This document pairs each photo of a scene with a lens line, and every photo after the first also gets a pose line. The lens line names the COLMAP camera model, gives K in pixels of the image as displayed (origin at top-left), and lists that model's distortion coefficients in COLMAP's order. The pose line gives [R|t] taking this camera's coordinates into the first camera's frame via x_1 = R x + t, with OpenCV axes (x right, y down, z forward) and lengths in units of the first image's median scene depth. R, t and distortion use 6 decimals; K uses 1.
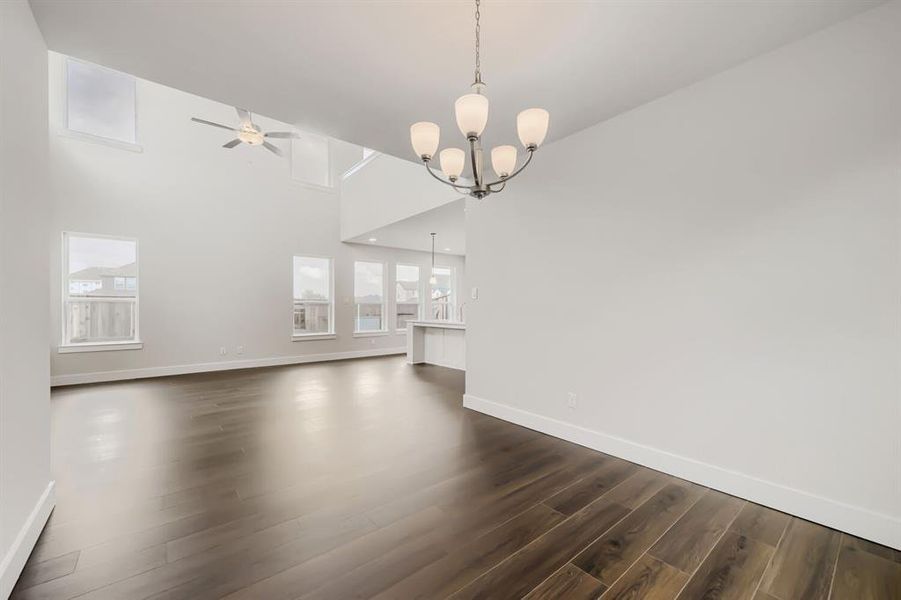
lens RADIAL K [[352.8, 0, 448.5], [0, 352.8, 304.2], [0, 0, 1]] dist [0.005504, -0.000988]
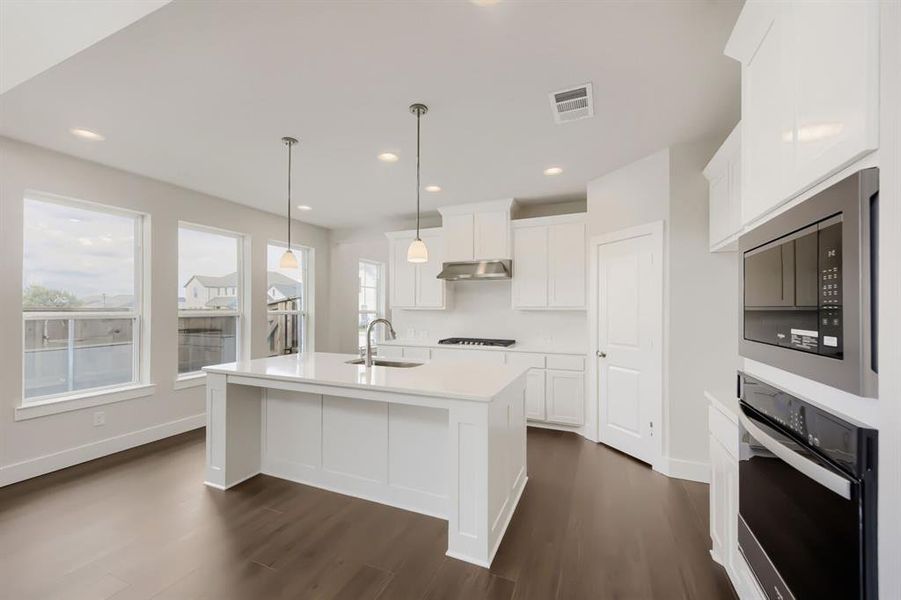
lens RADIAL K [[352.8, 0, 452.9], [0, 352.8, 306.7], [0, 0, 1]] dist [0.005504, -0.000988]
pose [[0.883587, 0.003243, 0.468256, -0.047617], [-0.004192, 0.999991, 0.000985, -0.013747], [-0.468249, -0.002833, 0.883592, 0.418286]]
